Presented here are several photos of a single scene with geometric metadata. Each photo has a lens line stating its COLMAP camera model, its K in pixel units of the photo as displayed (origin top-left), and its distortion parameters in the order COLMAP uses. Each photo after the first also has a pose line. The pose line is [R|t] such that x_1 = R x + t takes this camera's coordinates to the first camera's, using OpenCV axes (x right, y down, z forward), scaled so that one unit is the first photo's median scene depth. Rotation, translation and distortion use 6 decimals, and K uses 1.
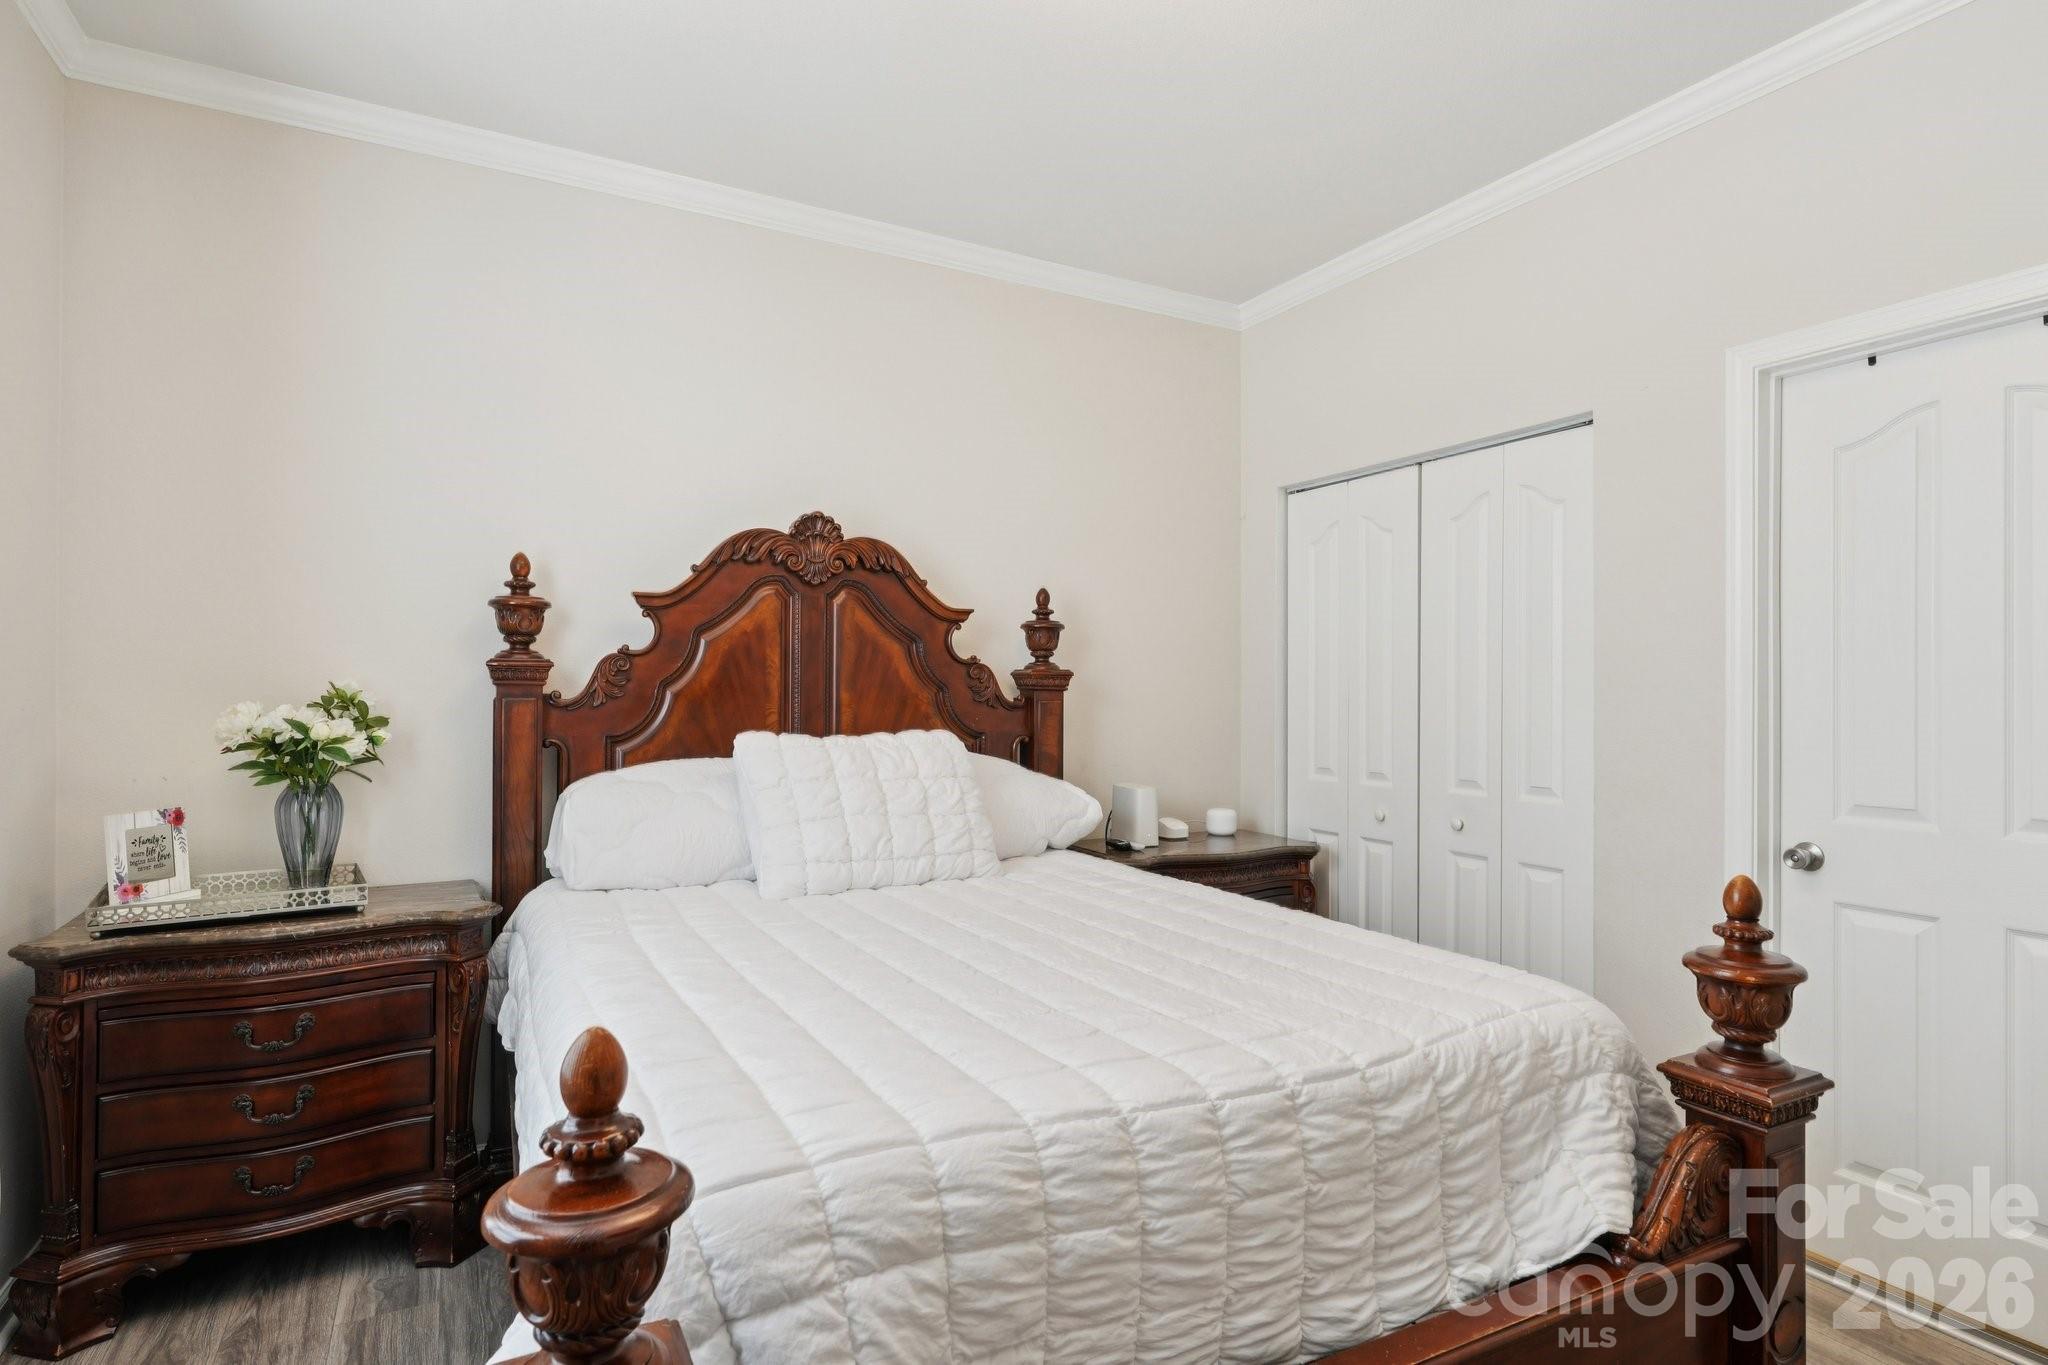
lens RADIAL K [[1069.0, 0, 1023.4], [0, 1069.0, 685.4], [0, 0, 1]] dist [-0.001678, -0.000353]
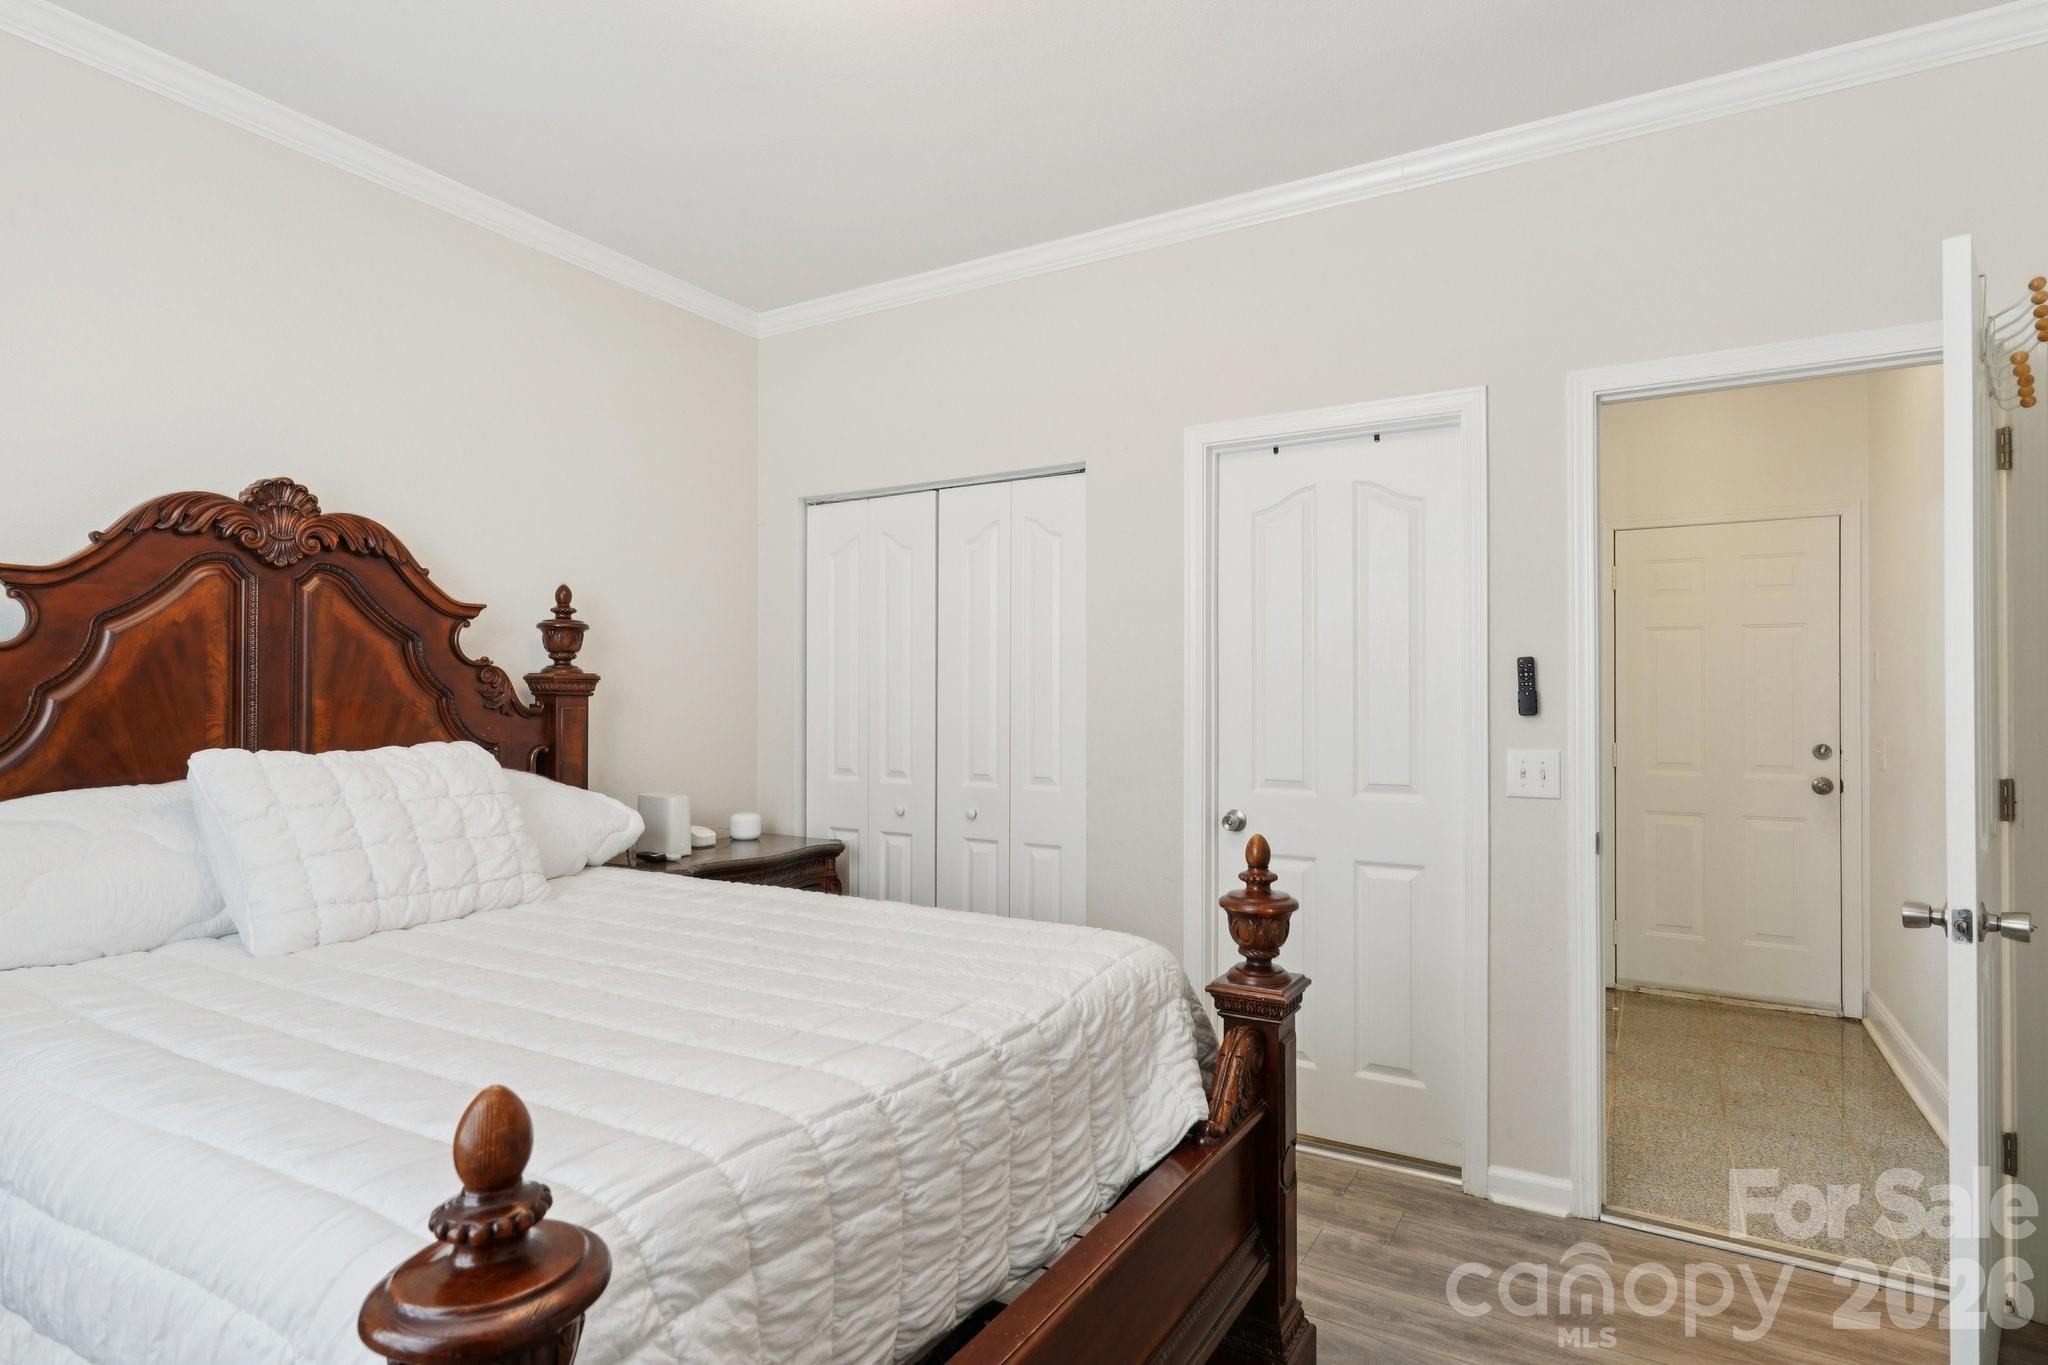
lens RADIAL K [[1069.0, 0, 1031.8], [0, 1069.0, 685.8], [0, 0, 1]] dist [-0.001678, -0.000353]
pose [[0.851726, 0.001707, 0.523985, -0.170005], [-0.000073, 0.999995, -0.003139, -0.001515], [-0.523988, 0.002635, 0.851722, 0.009895]]
